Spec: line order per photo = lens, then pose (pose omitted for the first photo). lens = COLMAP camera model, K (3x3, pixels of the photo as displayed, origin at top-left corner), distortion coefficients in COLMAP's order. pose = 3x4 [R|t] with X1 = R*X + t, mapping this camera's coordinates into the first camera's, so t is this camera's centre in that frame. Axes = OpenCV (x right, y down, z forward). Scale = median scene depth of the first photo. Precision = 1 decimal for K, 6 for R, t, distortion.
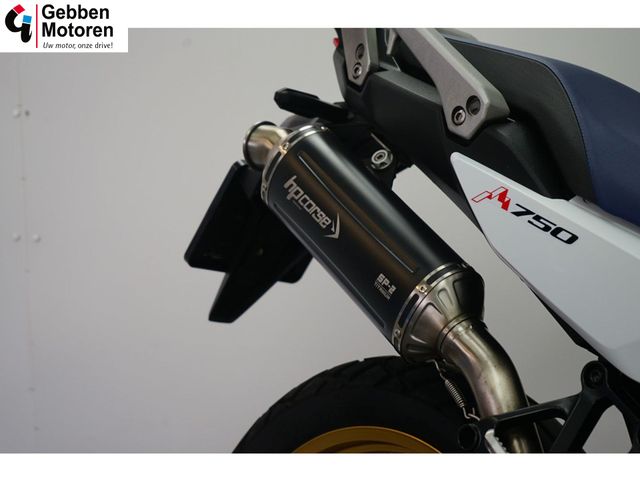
lens RADIAL K [[1323.9, 0, 321.5], [0, 1323.9, 240.3], [0, 0, 1]] dist [-0.057313, 0.000000]
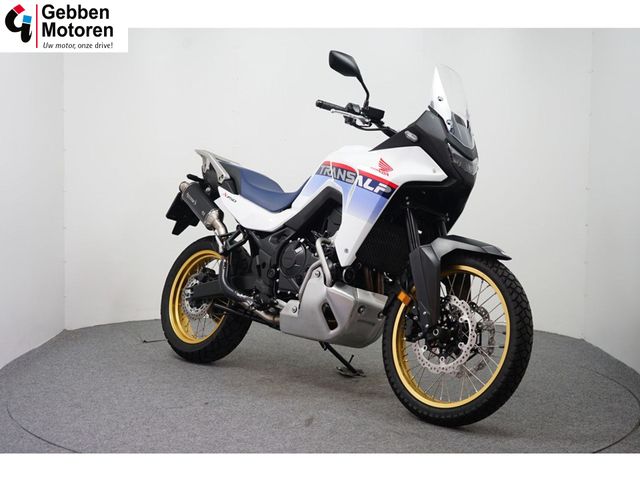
lens RADIAL K [[915.1, 0, 318.8], [0, 915.1, 234.4], [0, 0, 1]] dist [0.022778, 0.000000]
pose [[0.999540, 0.028161, 0.011288, 0.434539], [-0.026963, 0.995115, -0.094973, 0.417234], [-0.013907, 0.094625, 0.995416, -2.324133]]
